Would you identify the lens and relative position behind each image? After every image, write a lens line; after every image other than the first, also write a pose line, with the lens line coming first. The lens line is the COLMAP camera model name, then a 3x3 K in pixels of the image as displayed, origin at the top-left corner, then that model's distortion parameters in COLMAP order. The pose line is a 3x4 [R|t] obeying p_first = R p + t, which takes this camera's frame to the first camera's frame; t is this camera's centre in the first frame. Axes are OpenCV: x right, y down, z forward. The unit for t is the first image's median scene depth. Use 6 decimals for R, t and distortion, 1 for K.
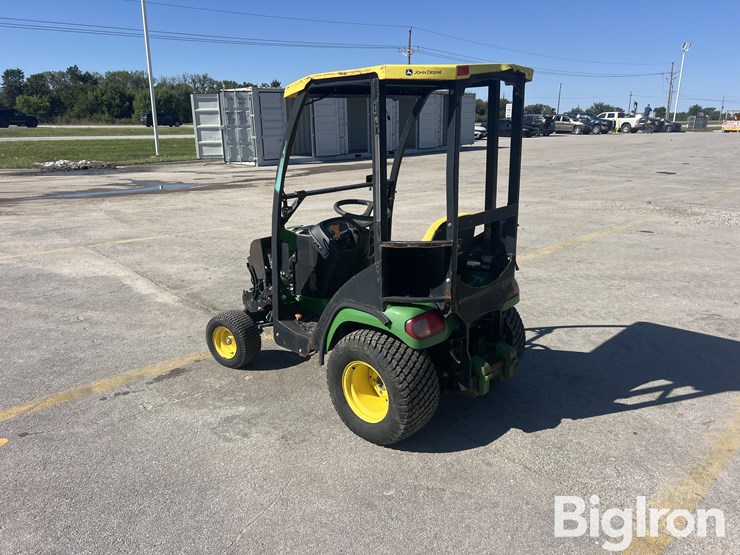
lens RADIAL K [[564.2, 0, 371.7], [0, 564.2, 277.9], [0, 0, 1]] dist [0.022804, -0.012390]
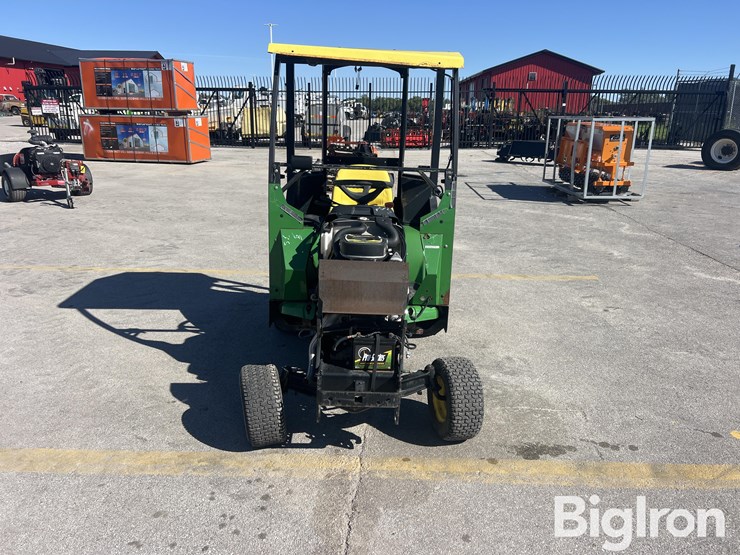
lens RADIAL K [[558.6, 0, 374.0], [0, 558.6, 274.7], [0, 0, 1]] dist [0.022917, -0.004811]
pose [[-0.696813, -0.213204, 0.684833, -0.119706], [0.178288, 0.873346, 0.453300, -0.069611], [-0.694741, 0.437963, -0.570547, 0.269564]]
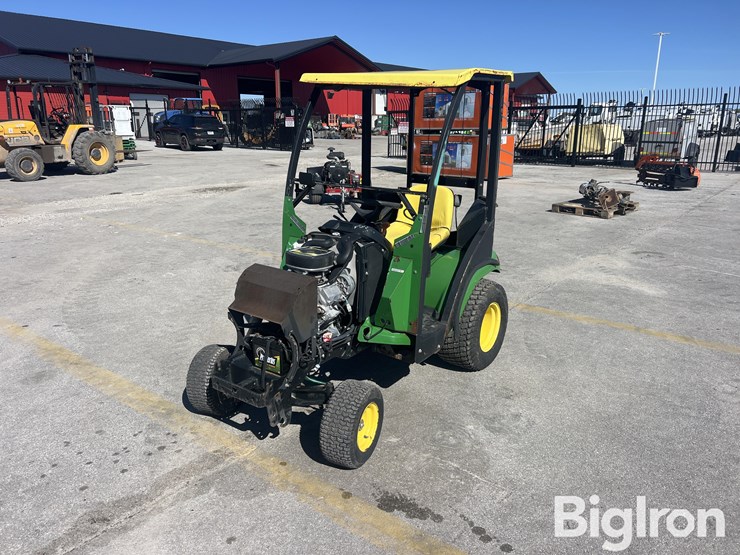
lens RADIAL K [[561.0, 0, 370.7], [0, 561.0, 274.2], [0, 0, 1]] dist [0.019575, -0.004503]
pose [[-0.129733, -0.256552, 0.957784, -0.165314], [0.265567, 0.921667, 0.282849, -0.047799], [-0.955324, 0.291051, -0.051439, 0.184876]]
